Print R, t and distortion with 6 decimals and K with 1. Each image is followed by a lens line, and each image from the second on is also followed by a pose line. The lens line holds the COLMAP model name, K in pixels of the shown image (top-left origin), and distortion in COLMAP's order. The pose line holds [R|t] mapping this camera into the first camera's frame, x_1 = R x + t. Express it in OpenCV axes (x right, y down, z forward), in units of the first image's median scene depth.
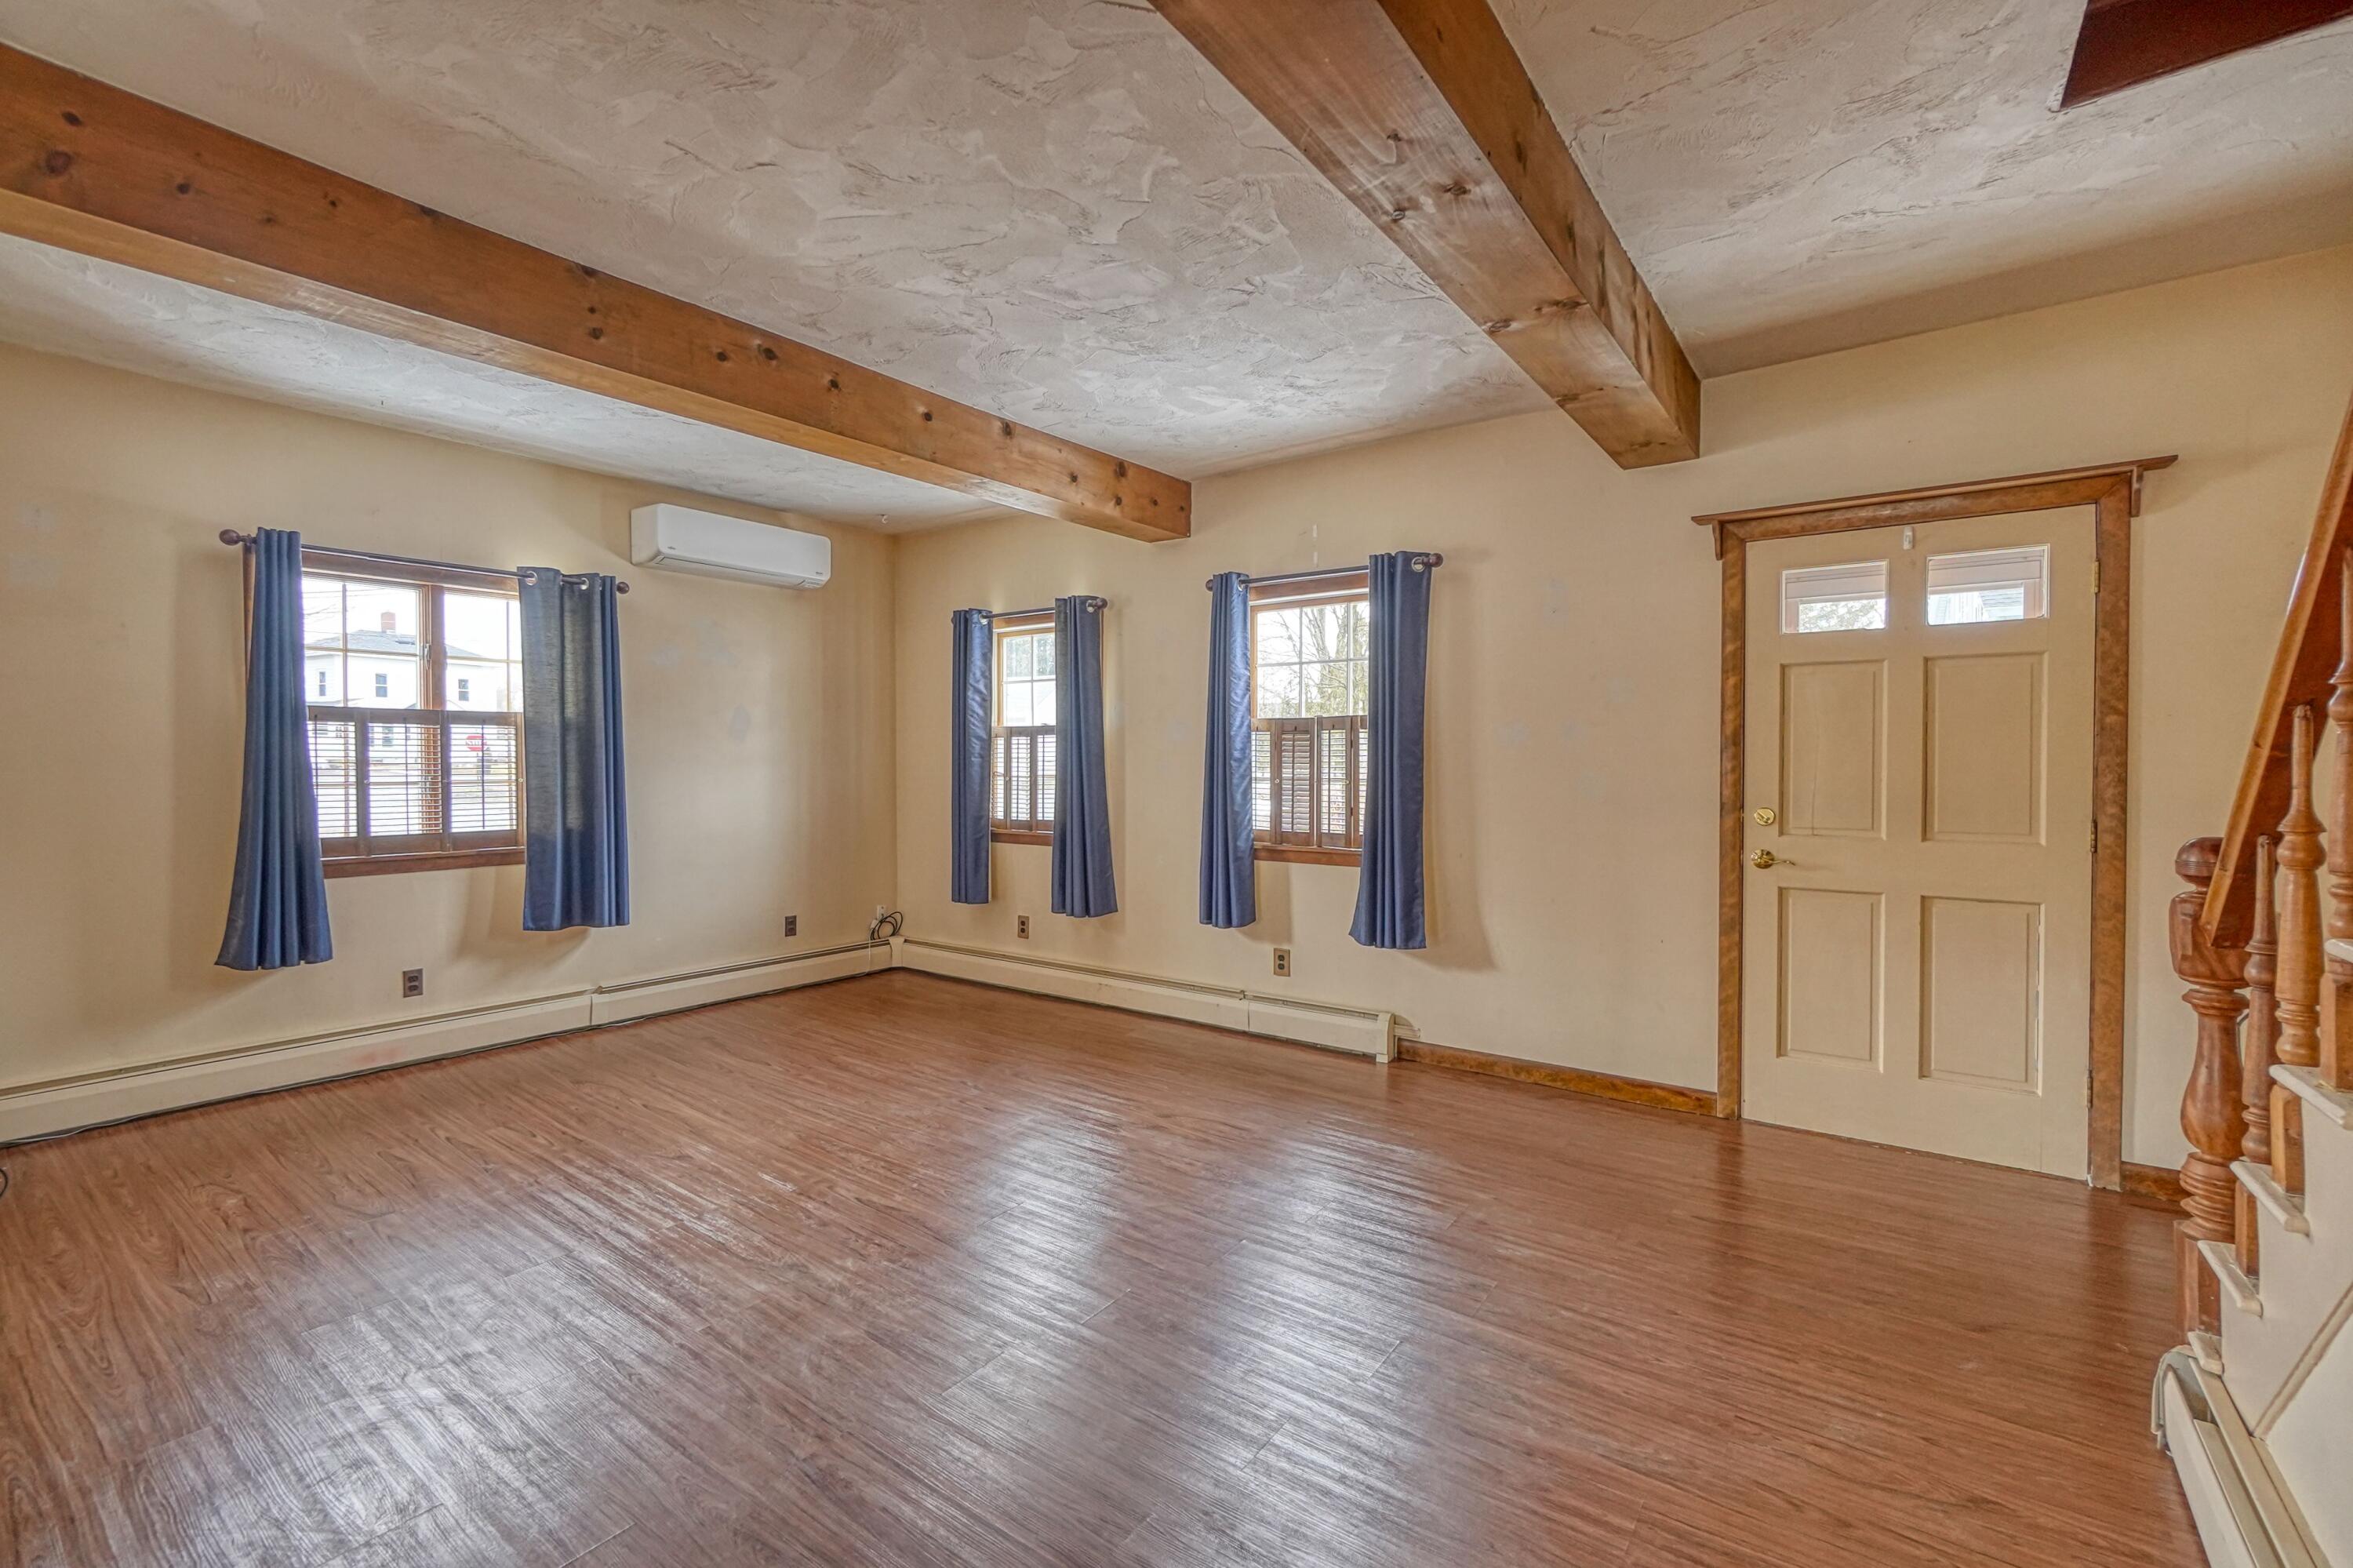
lens RADIAL K [[1015.9, 0, 1160.6], [0, 1015.9, 778.9], [0, 0, 1]] dist [-0.007454, 0.000069]
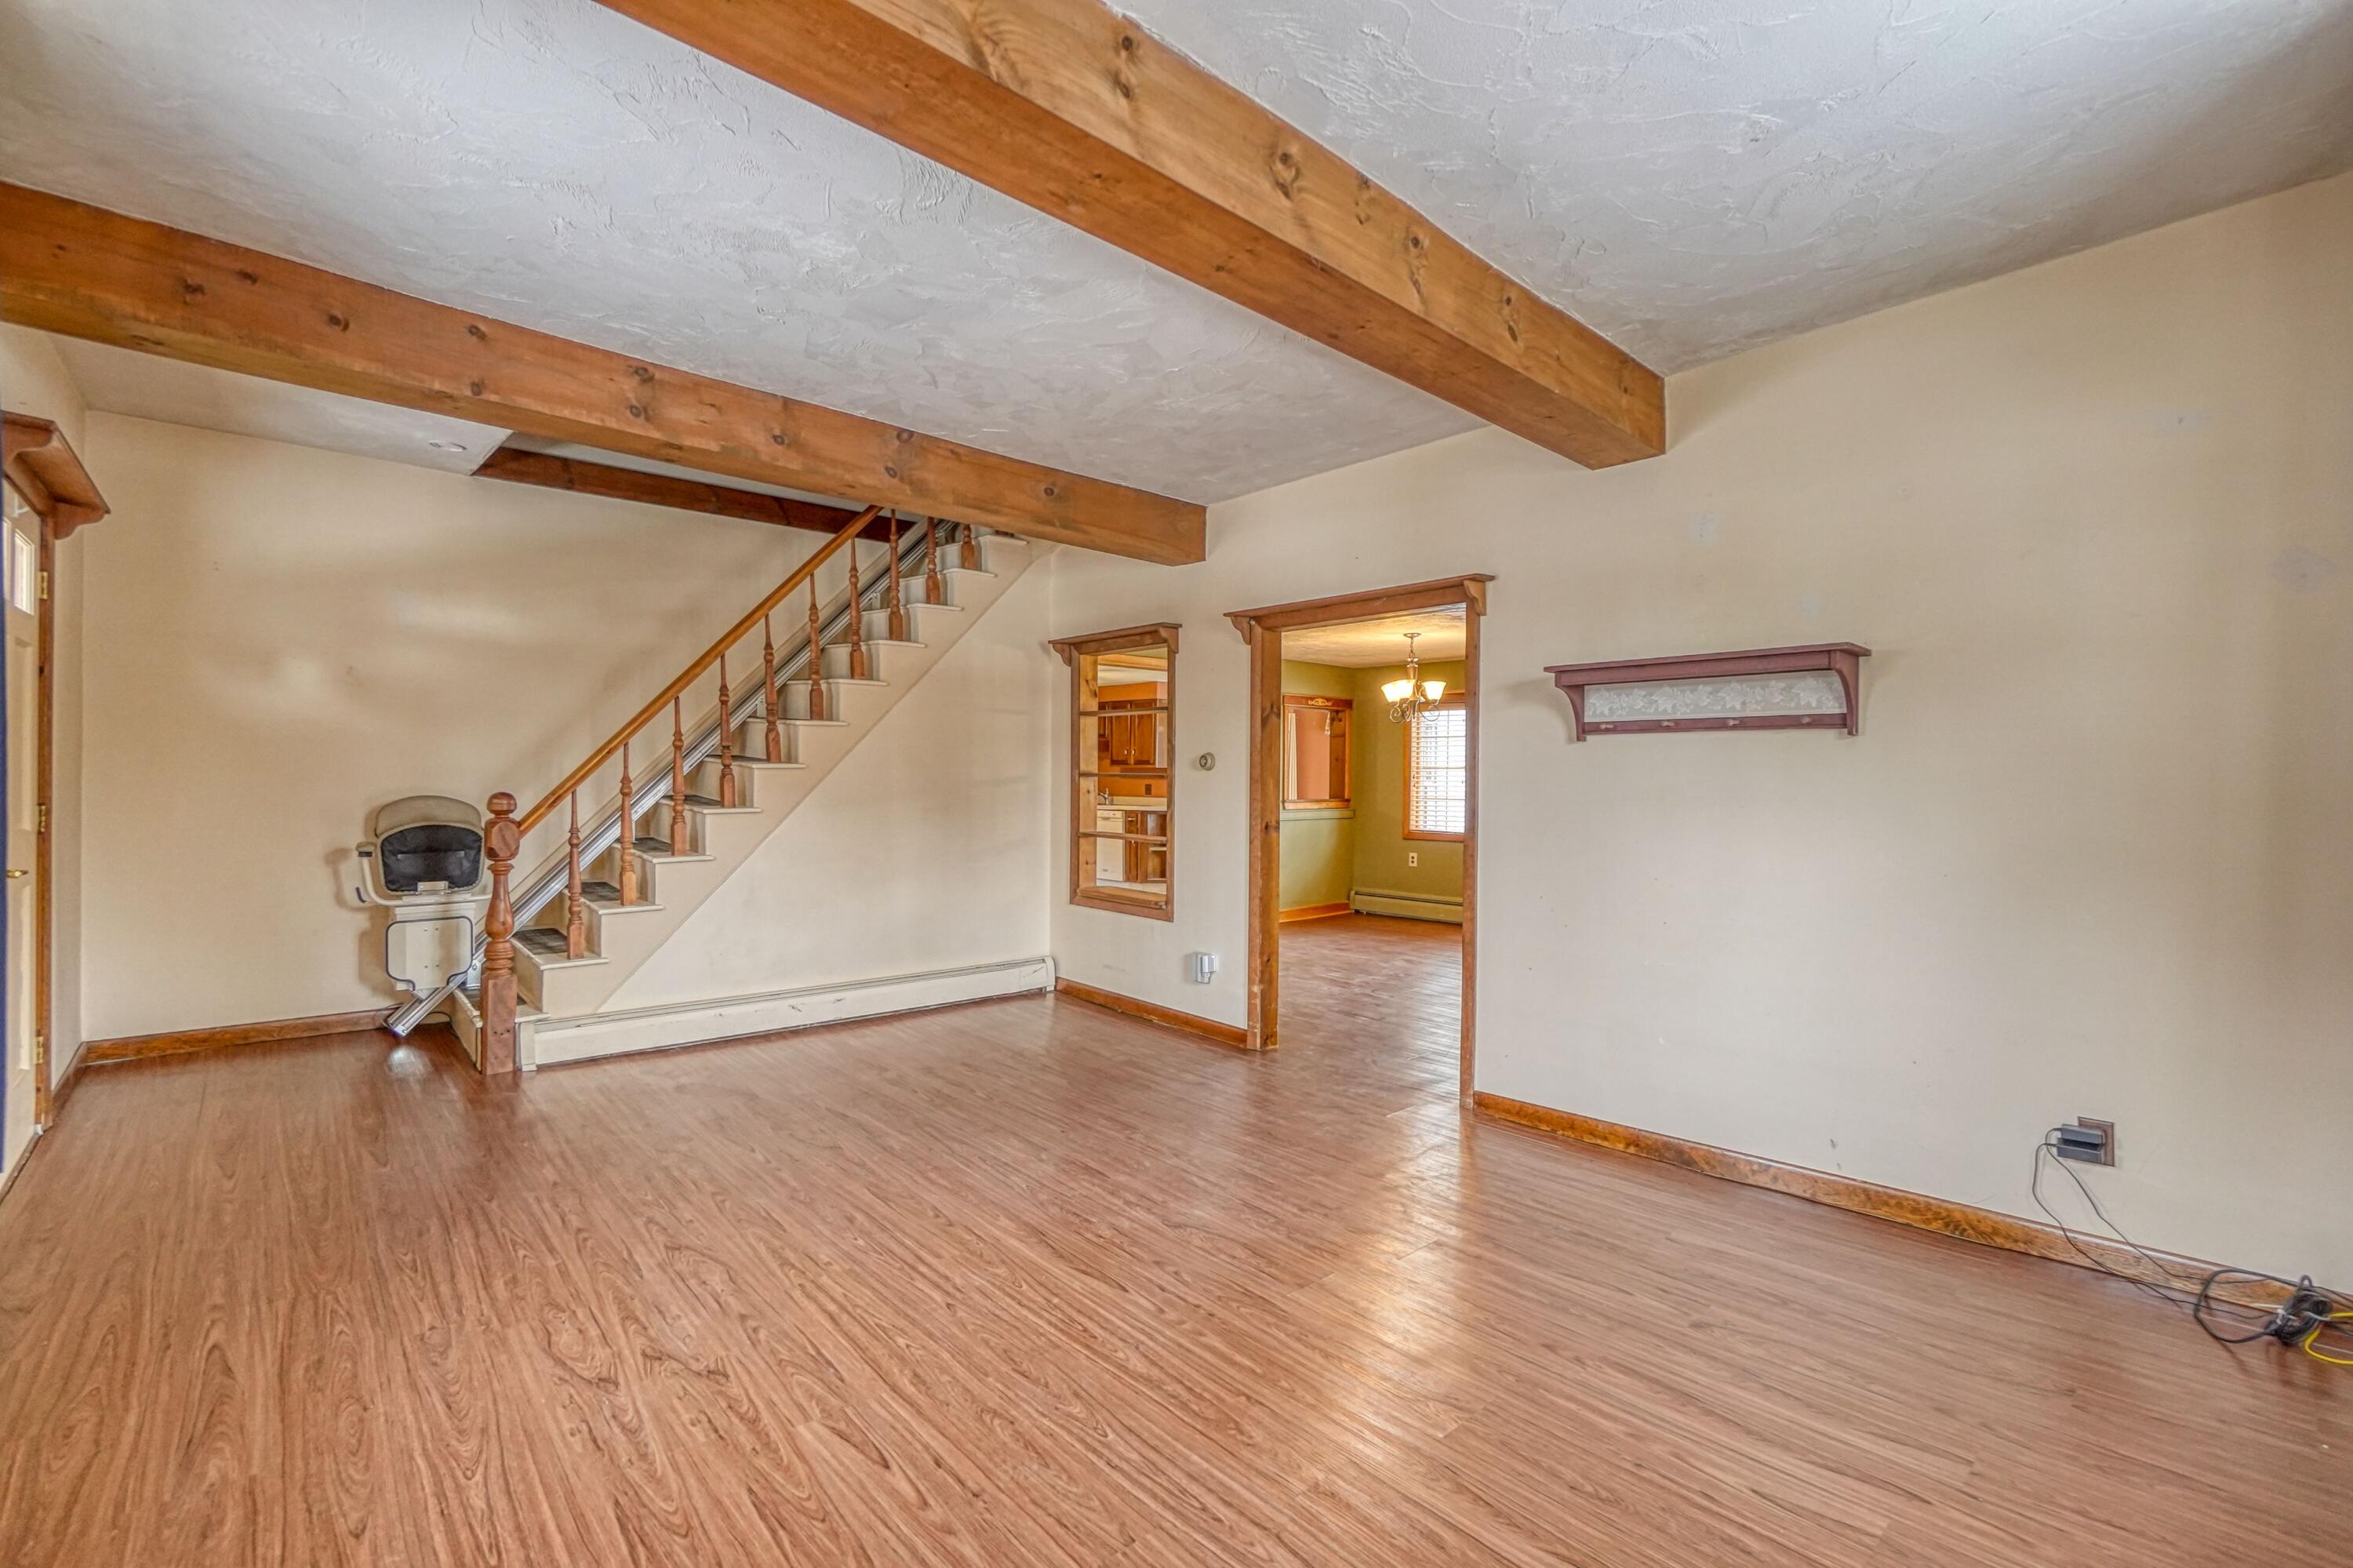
lens RADIAL K [[1015.9, 0, 1160.6], [0, 1015.9, 778.9], [0, 0, 1]] dist [-0.007454, 0.000069]
pose [[-0.978990, -0.009889, 0.203667, -0.359385], [-0.005313, 0.999721, 0.023000, -0.012458], [-0.203837, 0.021434, -0.978770, 1.313111]]
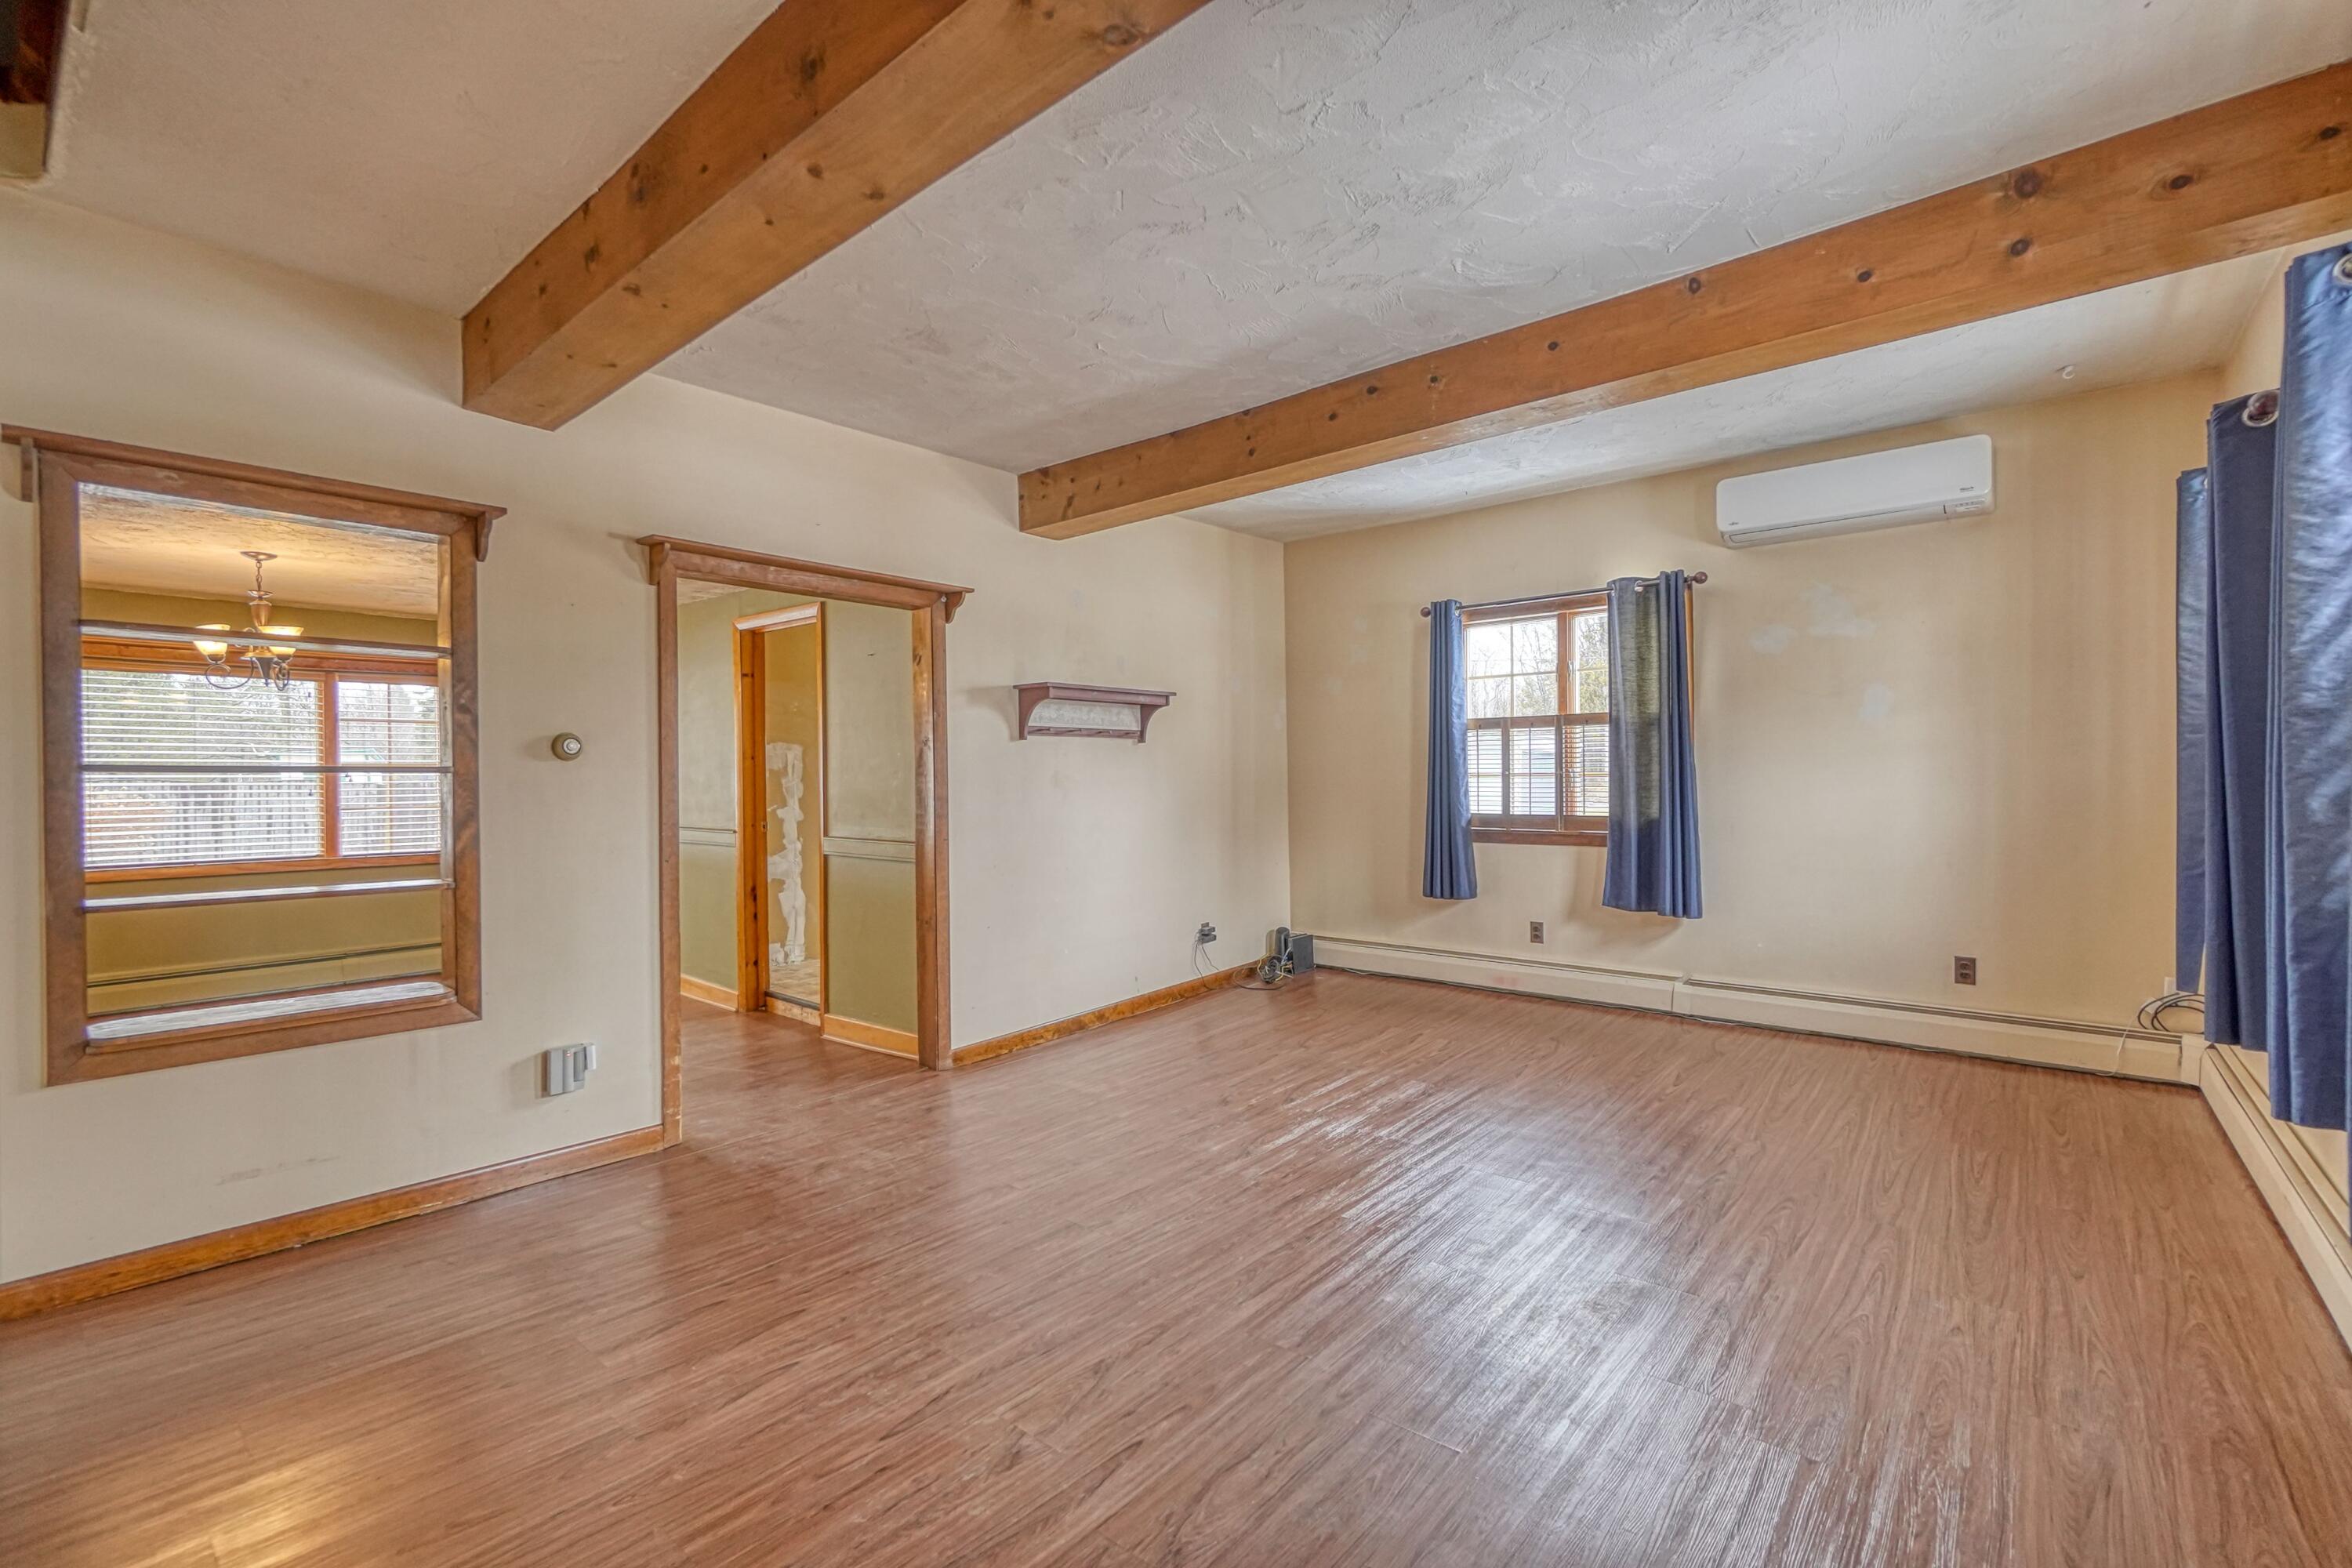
lens RADIAL K [[1011.7, 0, 1152.5], [0, 1011.7, 787.4], [0, 0, 1]] dist [-0.011854, -0.000097]
pose [[-0.079042, 0.009150, -0.996829, 0.563369], [-0.010714, 0.999892, 0.010028, 0.012831], [0.996814, 0.011473, -0.078935, 0.626560]]
